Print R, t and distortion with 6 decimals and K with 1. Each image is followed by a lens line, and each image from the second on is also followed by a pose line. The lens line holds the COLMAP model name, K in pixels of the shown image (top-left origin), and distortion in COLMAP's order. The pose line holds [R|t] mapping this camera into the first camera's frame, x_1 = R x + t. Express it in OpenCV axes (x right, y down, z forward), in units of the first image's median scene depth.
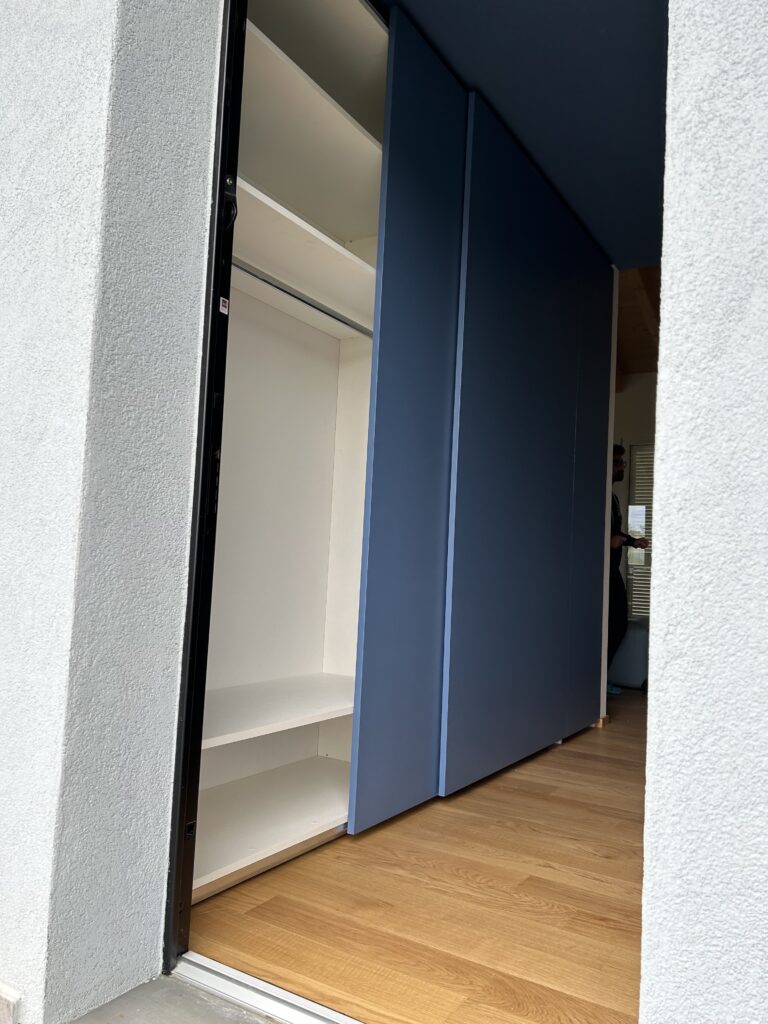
lens RADIAL K [[770.7, 0, 387.5], [0, 770.7, 521.4], [0, 0, 1]] dist [0.041558, -0.041443]
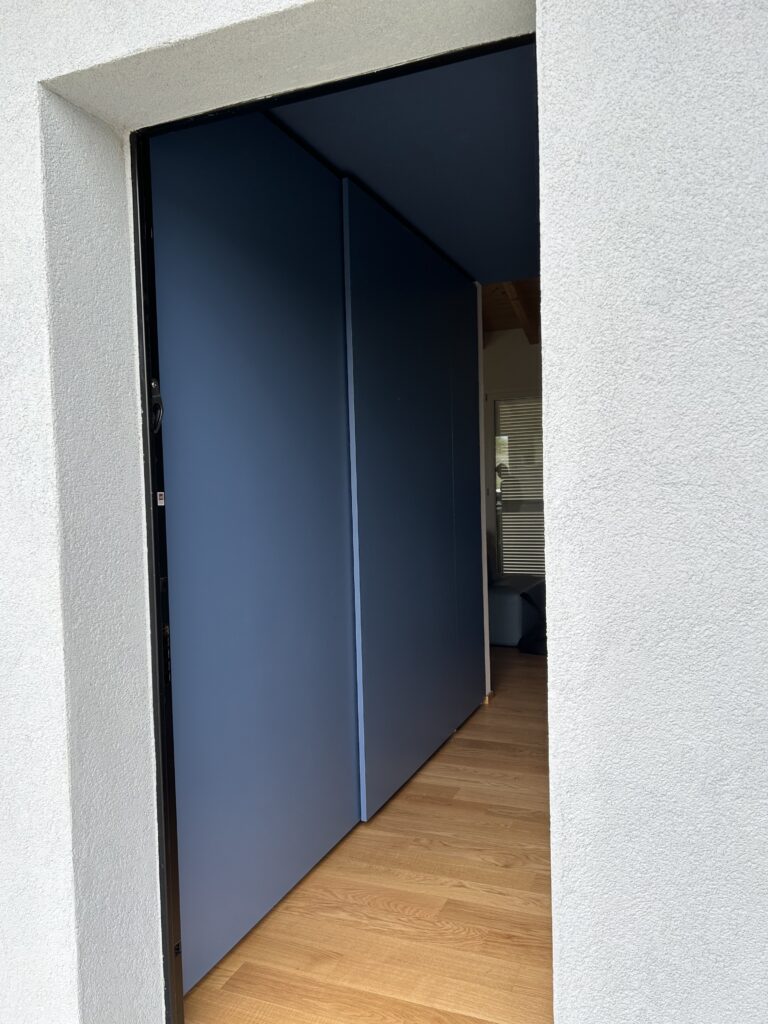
lens RADIAL K [[770.7, 0, 387.5], [0, 770.7, 521.4], [0, 0, 1]] dist [0.041558, -0.041443]
pose [[0.983713, -0.082552, 0.159668, -0.072332], [0.064856, 0.991472, 0.113038, -0.362896], [-0.167638, -0.100842, 0.980678, -0.157249]]
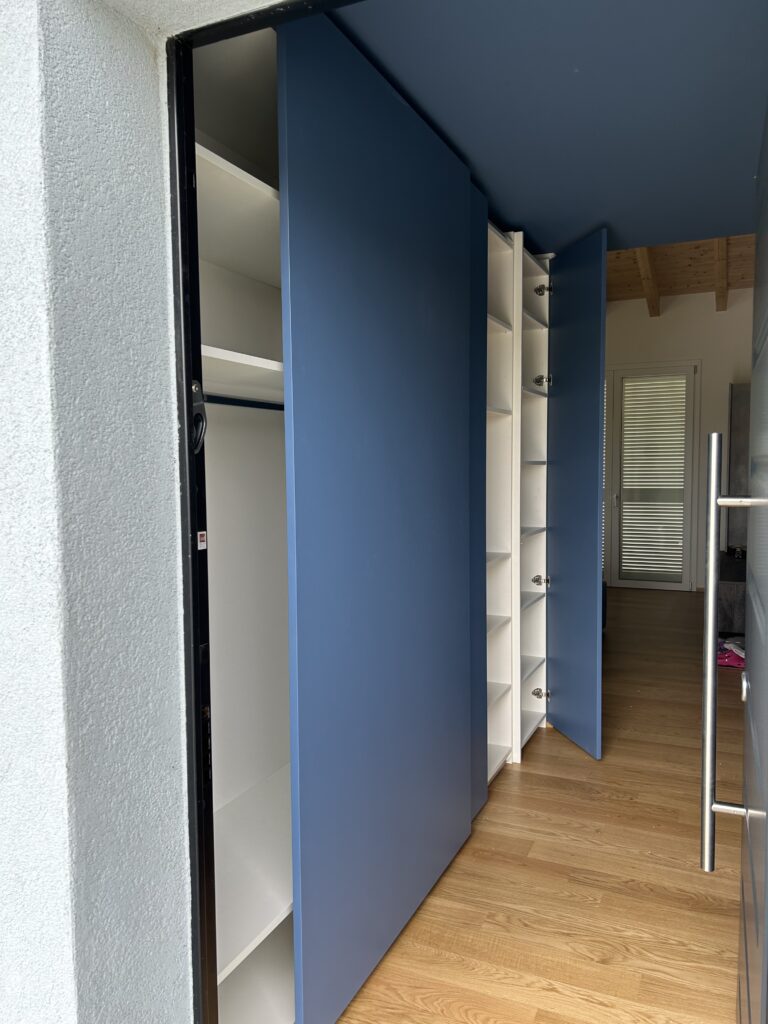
lens RADIAL K [[770.7, 0, 387.5], [0, 770.7, 521.4], [0, 0, 1]] dist [0.041558, -0.041443]
pose [[0.990705, -0.066766, 0.118518, -0.113106], [0.049466, 0.988437, 0.143336, -0.422613], [-0.126717, -0.136141, 0.982552, 0.160933]]
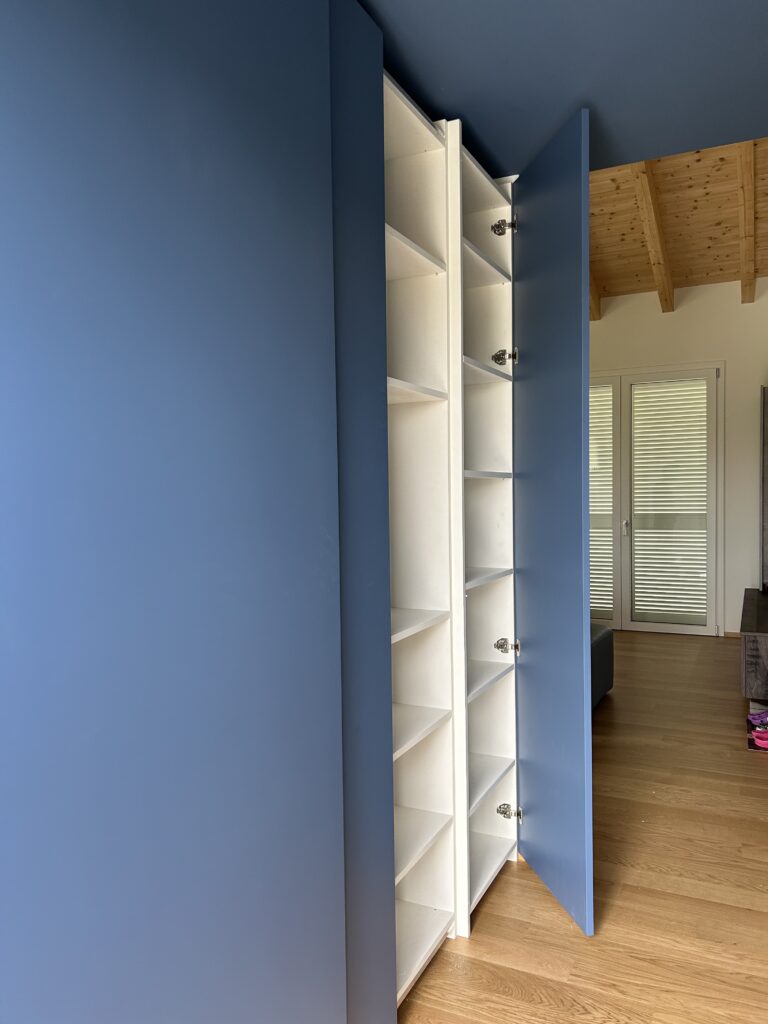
lens RADIAL K [[770.7, 0, 387.5], [0, 770.7, 521.4], [0, 0, 1]] dist [0.041558, -0.041443]
pose [[0.992689, -0.067624, 0.099981, 0.269313], [0.056846, 0.992636, 0.106973, -0.319960], [-0.106479, -0.100507, 0.989222, 0.928981]]
